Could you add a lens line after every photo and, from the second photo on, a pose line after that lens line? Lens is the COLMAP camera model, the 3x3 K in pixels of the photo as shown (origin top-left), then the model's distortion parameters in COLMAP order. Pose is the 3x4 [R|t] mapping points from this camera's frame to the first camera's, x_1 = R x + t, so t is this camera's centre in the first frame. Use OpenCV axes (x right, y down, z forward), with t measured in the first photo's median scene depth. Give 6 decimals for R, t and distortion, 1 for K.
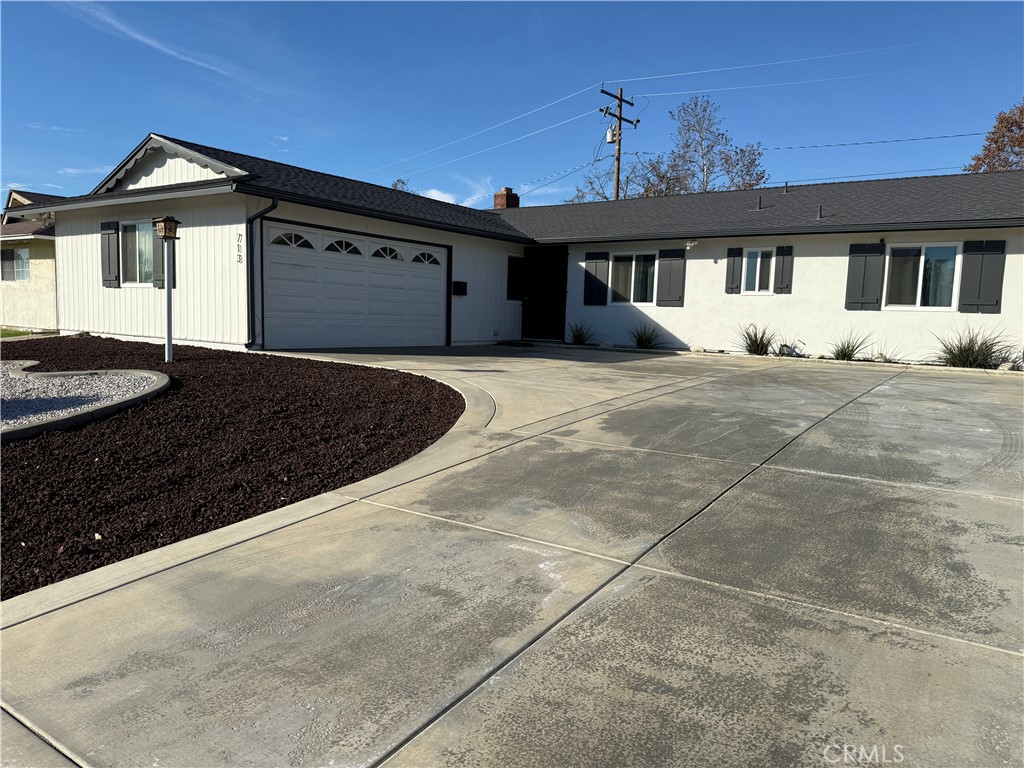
lens RADIAL K [[730.5, 0, 512.0], [0, 730.5, 384.0], [0, 0, 1]] dist [0.112111, -0.171950]
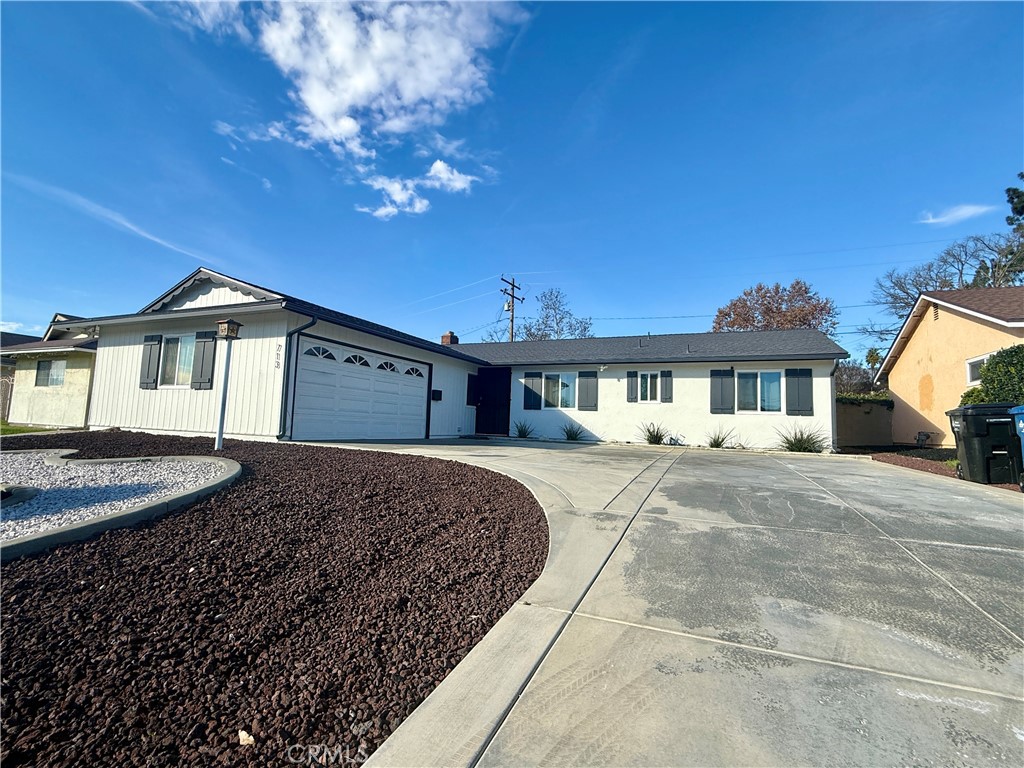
lens RADIAL K [[473.8, 0, 512.9], [0, 473.8, 380.7], [0, 0, 1]] dist [0.016269, -0.010626]
pose [[0.980258, 0.023203, 0.196358, -0.125024], [0.013221, 0.983177, -0.182178, 0.002274], [-0.197281, 0.181178, 0.963460, 0.161655]]
